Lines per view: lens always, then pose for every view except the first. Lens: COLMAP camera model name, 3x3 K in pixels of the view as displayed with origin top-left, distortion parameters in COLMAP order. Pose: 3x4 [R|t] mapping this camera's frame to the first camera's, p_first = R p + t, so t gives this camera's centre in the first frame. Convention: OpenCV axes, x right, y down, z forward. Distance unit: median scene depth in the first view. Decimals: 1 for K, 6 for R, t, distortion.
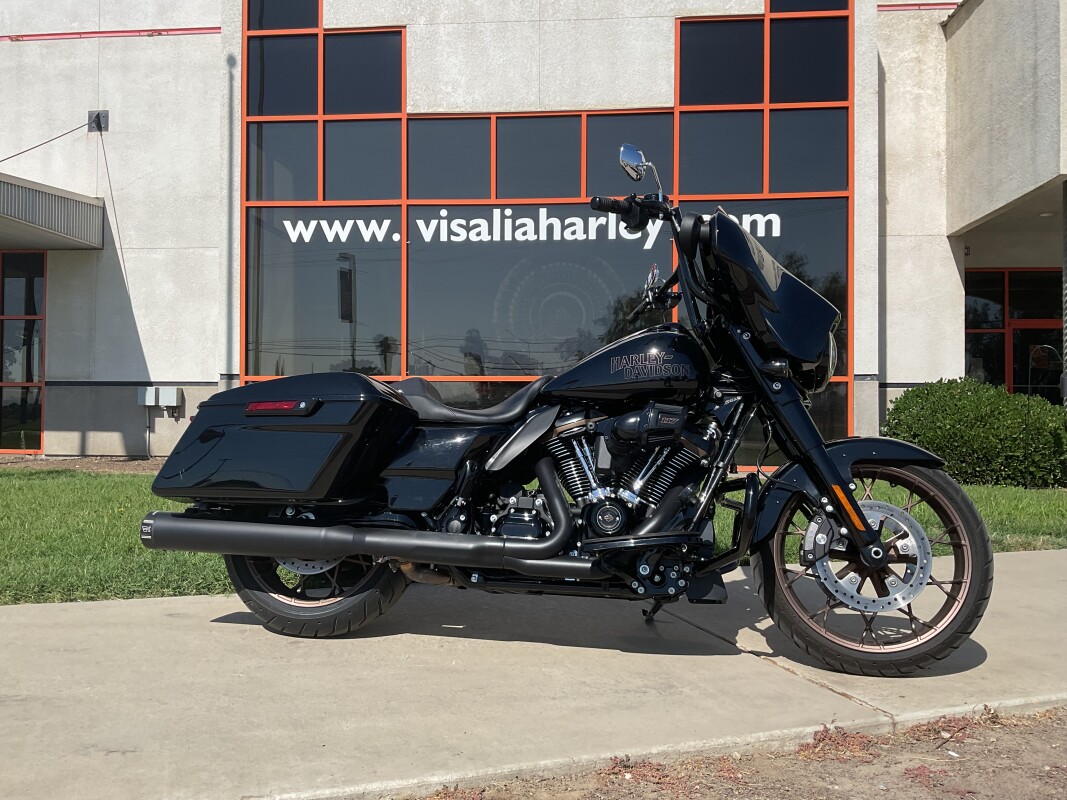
lens RADIAL K [[873.7, 0, 542.6], [0, 873.7, 410.8], [0, 0, 1]] dist [0.034047, -0.088315]
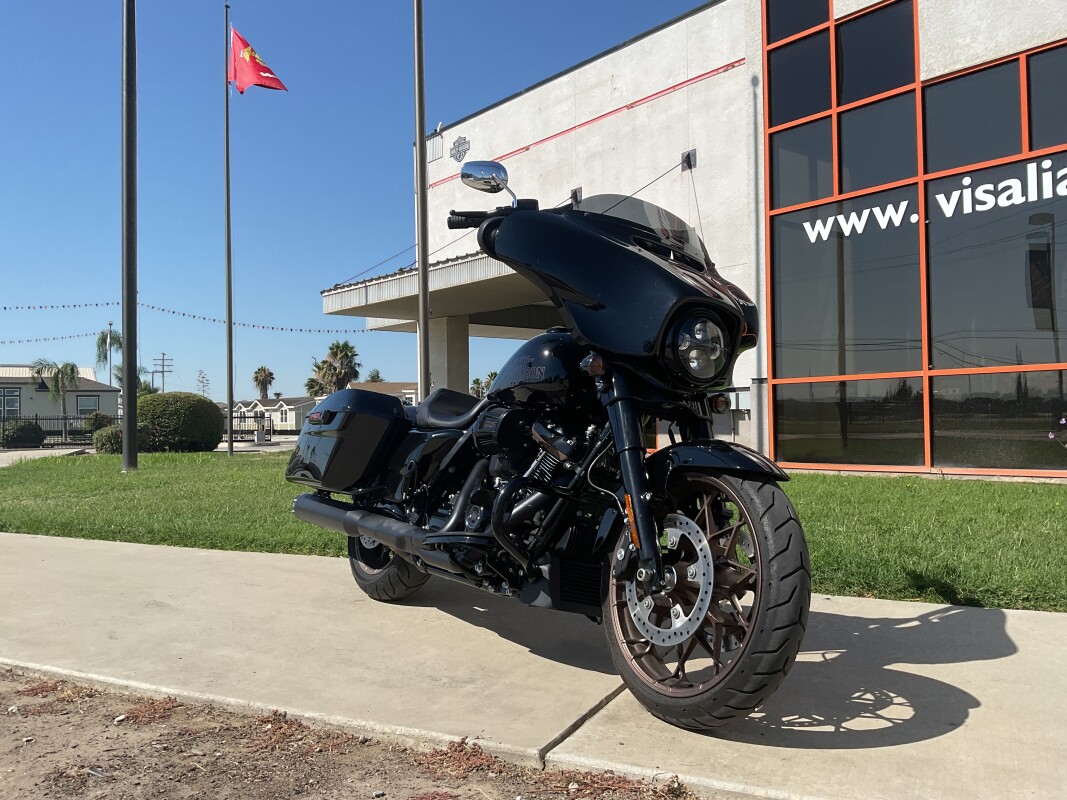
lens RADIAL K [[873.7, 0, 526.4], [0, 873.7, 407.5], [0, 0, 1]] dist [0.034047, -0.088315]
pose [[0.696524, -0.031055, -0.716861, 0.200315], [0.028091, 0.999477, -0.016004, 0.002132], [0.716984, -0.008990, 0.697032, 0.070574]]
